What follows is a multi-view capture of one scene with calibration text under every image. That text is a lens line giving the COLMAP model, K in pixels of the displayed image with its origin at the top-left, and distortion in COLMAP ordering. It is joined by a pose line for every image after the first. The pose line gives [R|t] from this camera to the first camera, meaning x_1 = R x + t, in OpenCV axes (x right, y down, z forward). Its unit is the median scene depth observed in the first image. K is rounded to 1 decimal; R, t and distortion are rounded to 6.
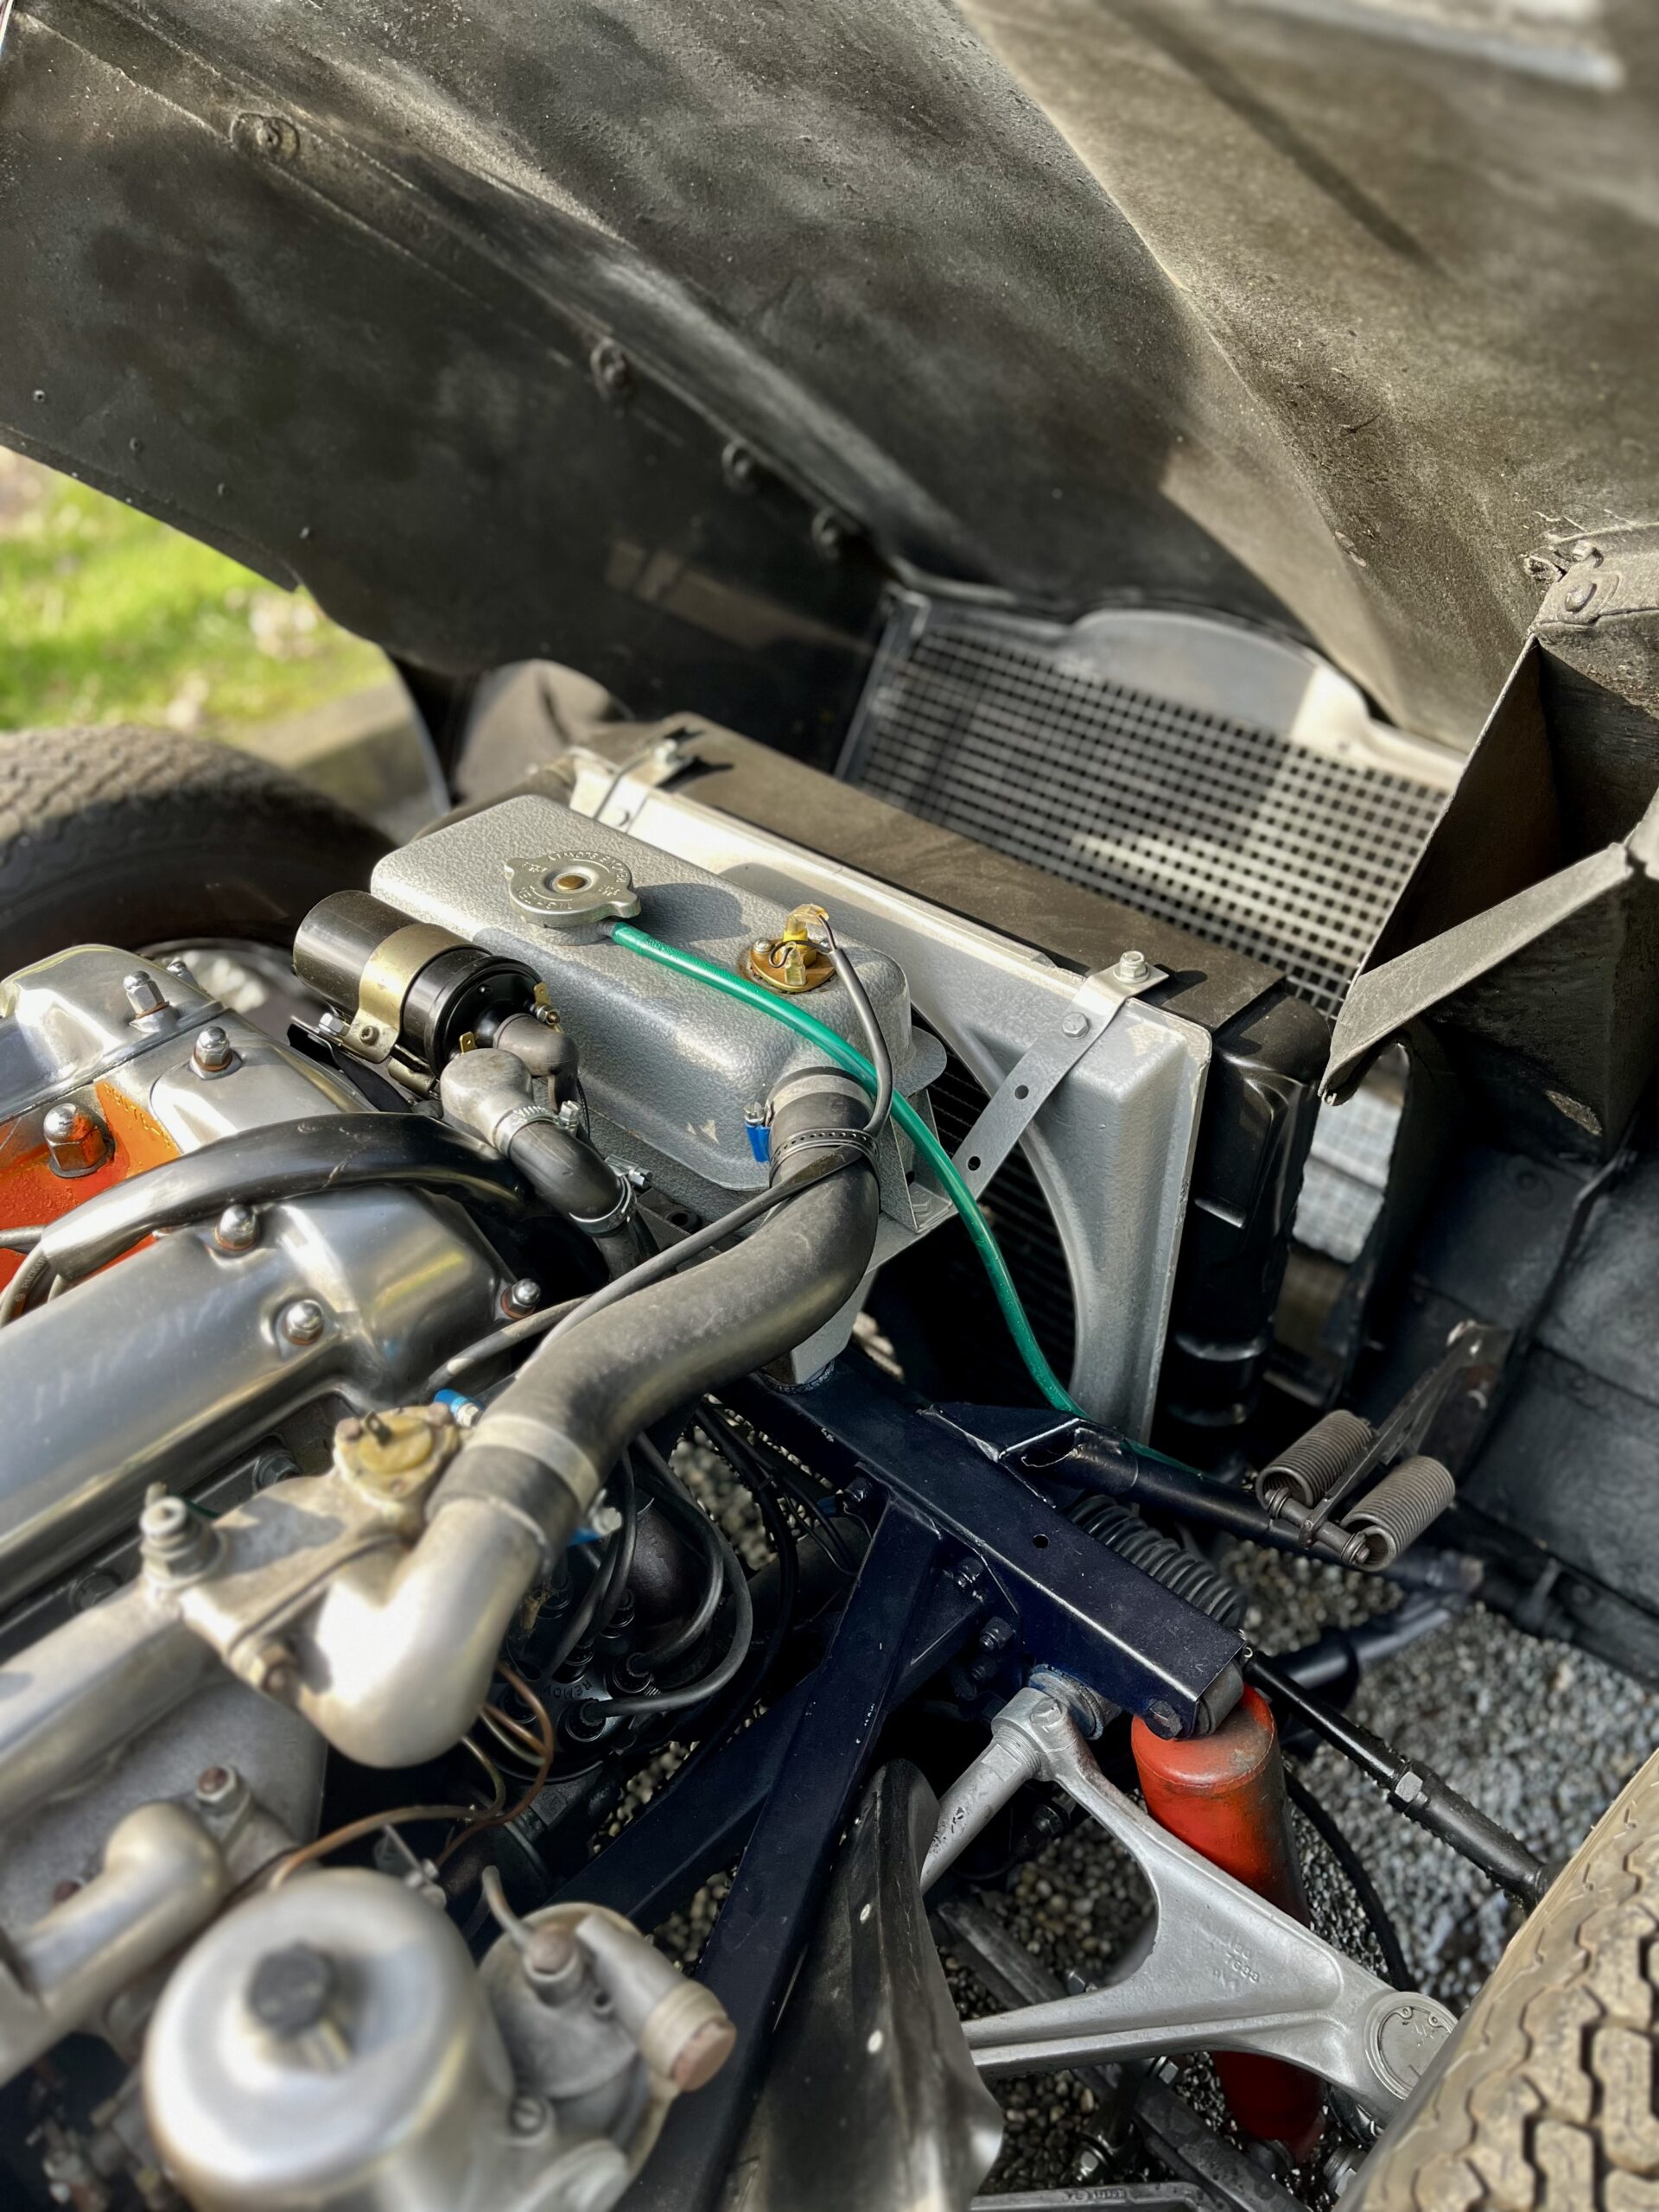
lens RADIAL K [[1700.6, 0, 823.5], [0, 1700.6, 1111.3], [0, 0, 1]] dist [0.064336, -0.072793]
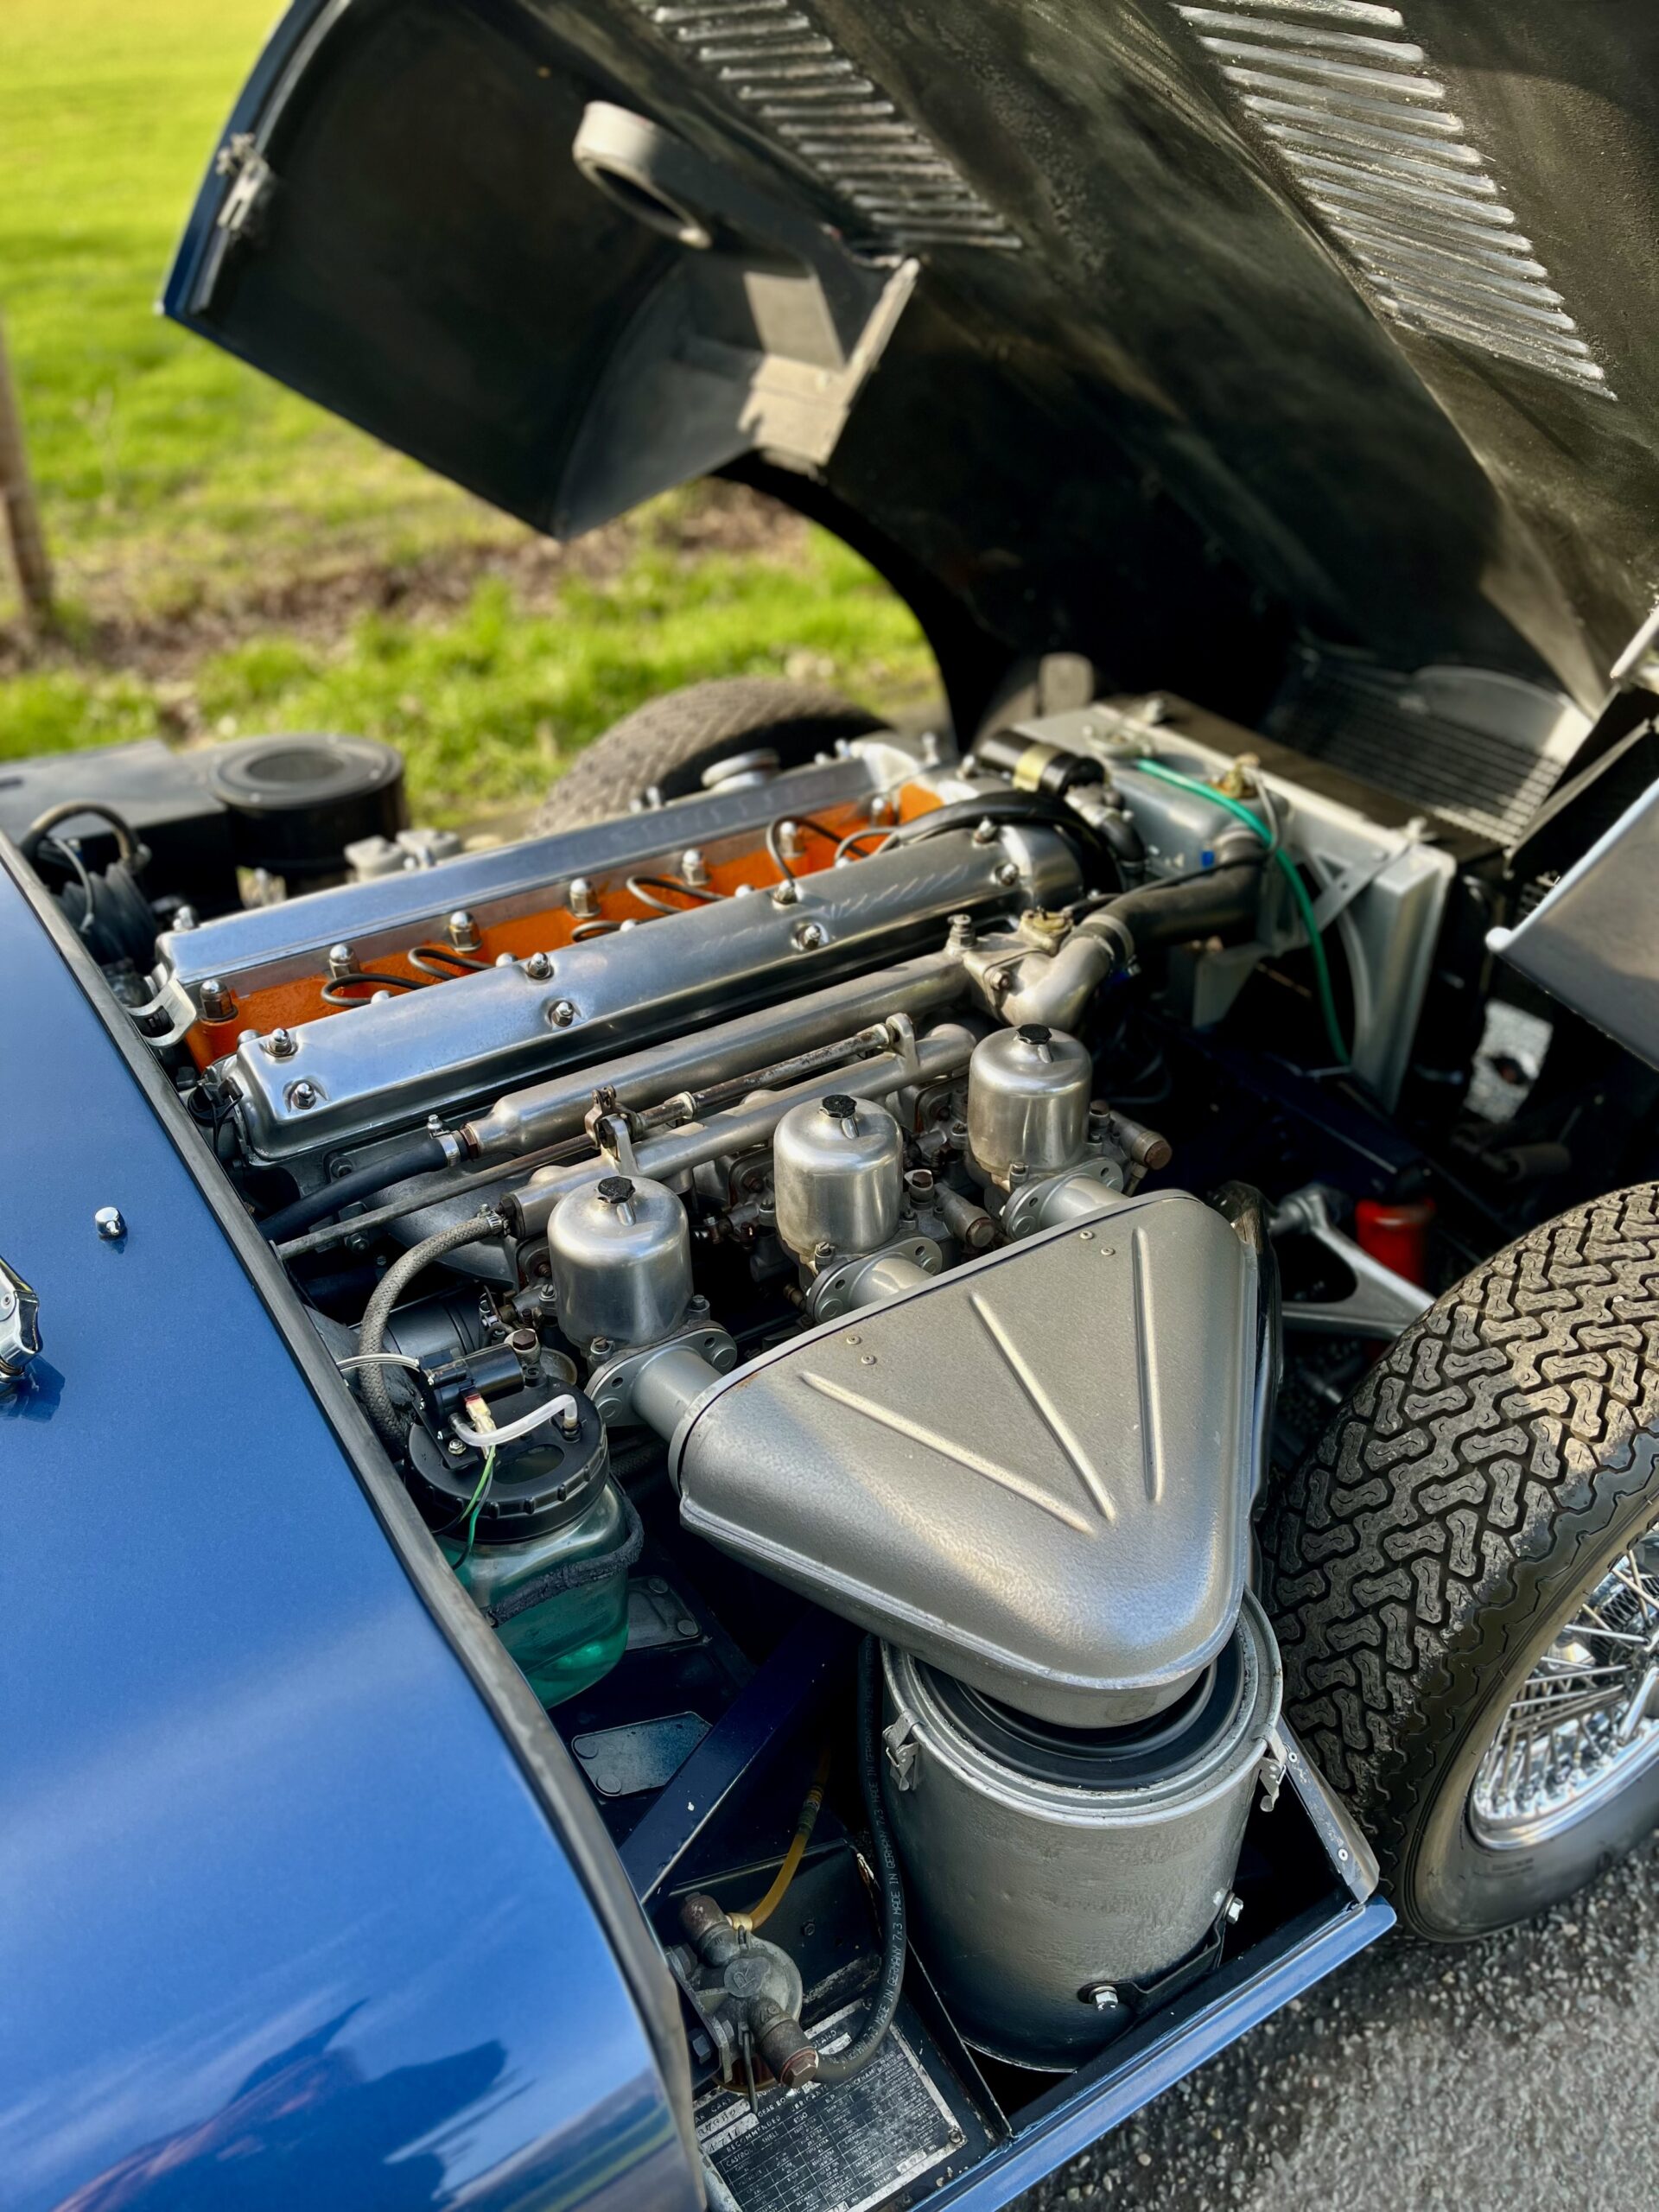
lens RADIAL K [[1700.6, 0, 823.5], [0, 1700.6, 1129.5], [0, 0, 1]] dist [0.064336, -0.072793]
pose [[0.974740, 0.148757, -0.166593, -0.087551], [-0.160308, 0.985355, -0.058105, 0.469335], [0.155510, 0.083343, 0.984312, -0.923152]]
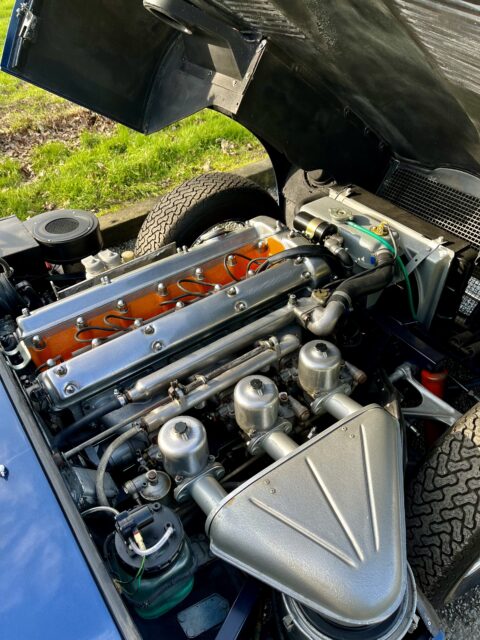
lens RADIAL K [[492.0, 0, 235.7], [0, 492.0, 322.9], [0, 0, 1]] dist [0.064336, -0.072793]
pose [[0.981129, 0.131512, -0.141742, -0.210801], [-0.121933, 0.989753, 0.074303, 0.148702], [0.150061, -0.055618, 0.987111, -0.701073]]
